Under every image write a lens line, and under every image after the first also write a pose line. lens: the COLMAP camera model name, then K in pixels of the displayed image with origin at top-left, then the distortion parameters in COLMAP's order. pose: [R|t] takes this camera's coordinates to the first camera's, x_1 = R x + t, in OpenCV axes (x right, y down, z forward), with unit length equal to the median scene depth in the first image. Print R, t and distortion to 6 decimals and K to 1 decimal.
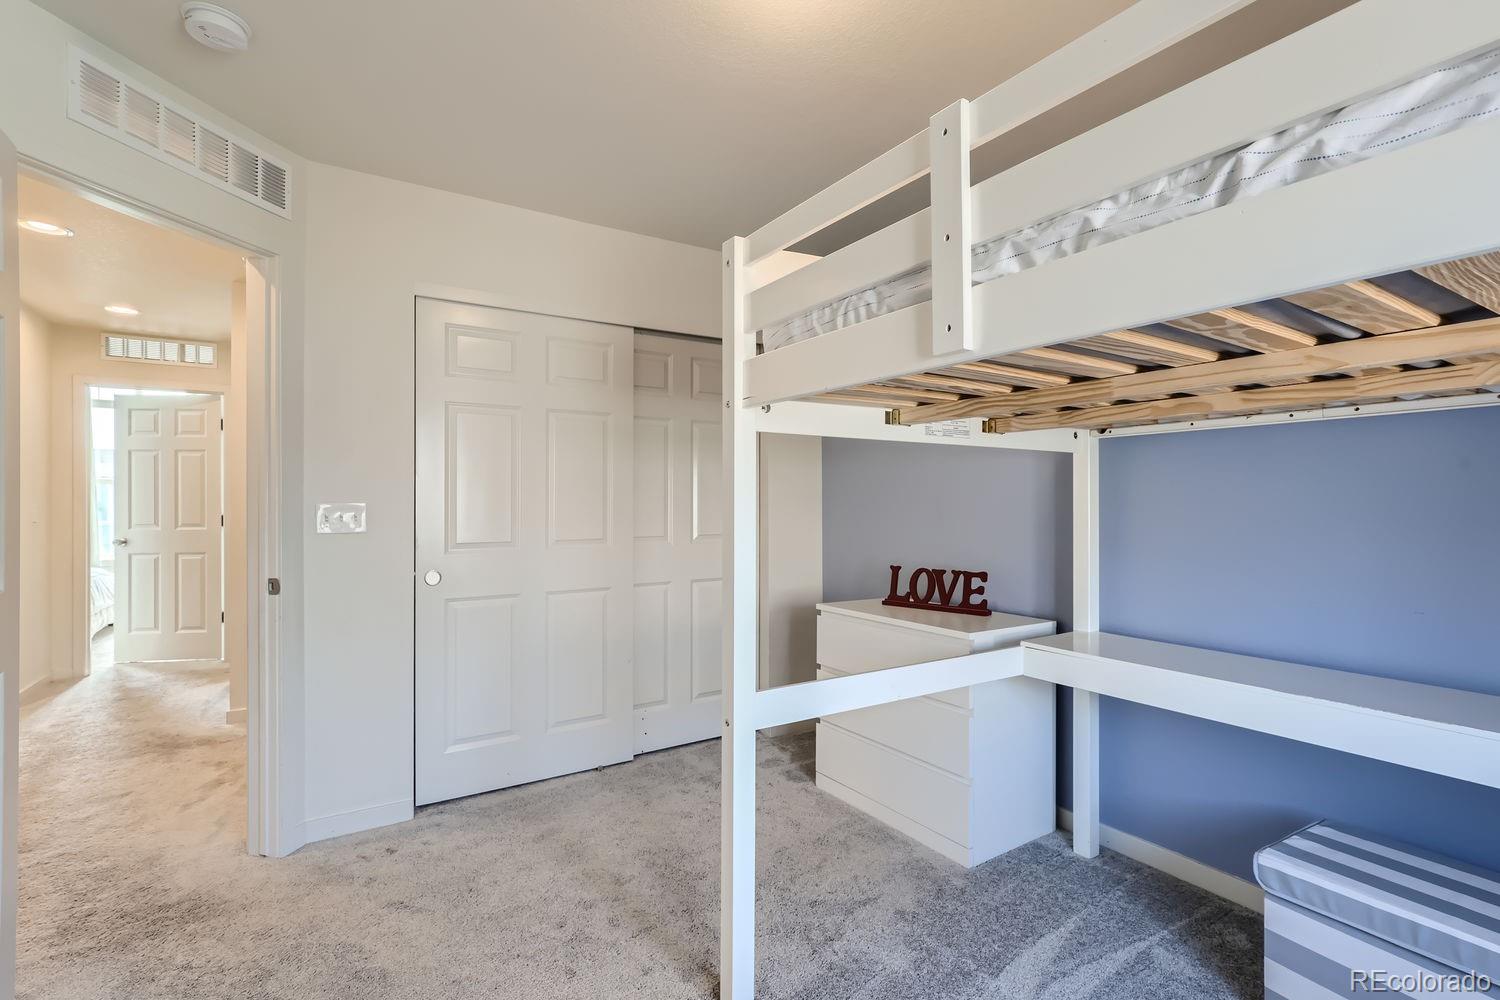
lens RADIAL K [[696.0, 0, 751.5], [0, 696.0, 495.8], [0, 0, 1]] dist [0.002077, 0.001369]
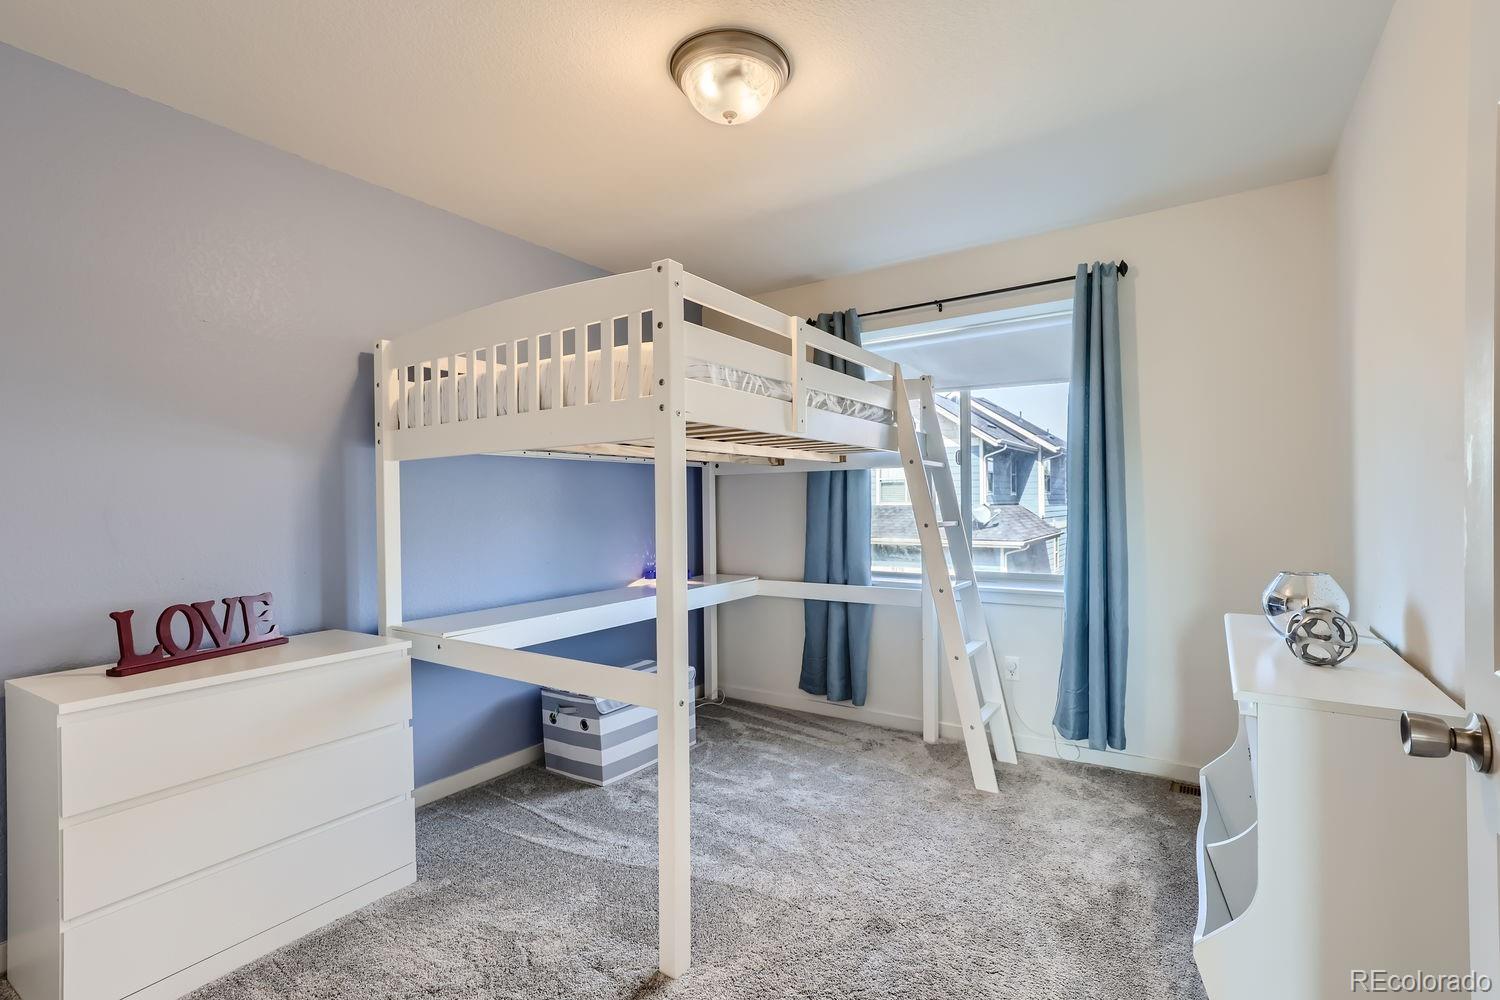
lens RADIAL K [[696.0, 0, 751.5], [0, 696.0, 495.8], [0, 0, 1]] dist [0.002077, 0.001369]
pose [[-0.408481, 0.010058, 0.912712, -0.775457], [0.001243, 0.999944, -0.010463, 0.005367], [-0.912766, -0.003139, -0.408471, 0.973087]]
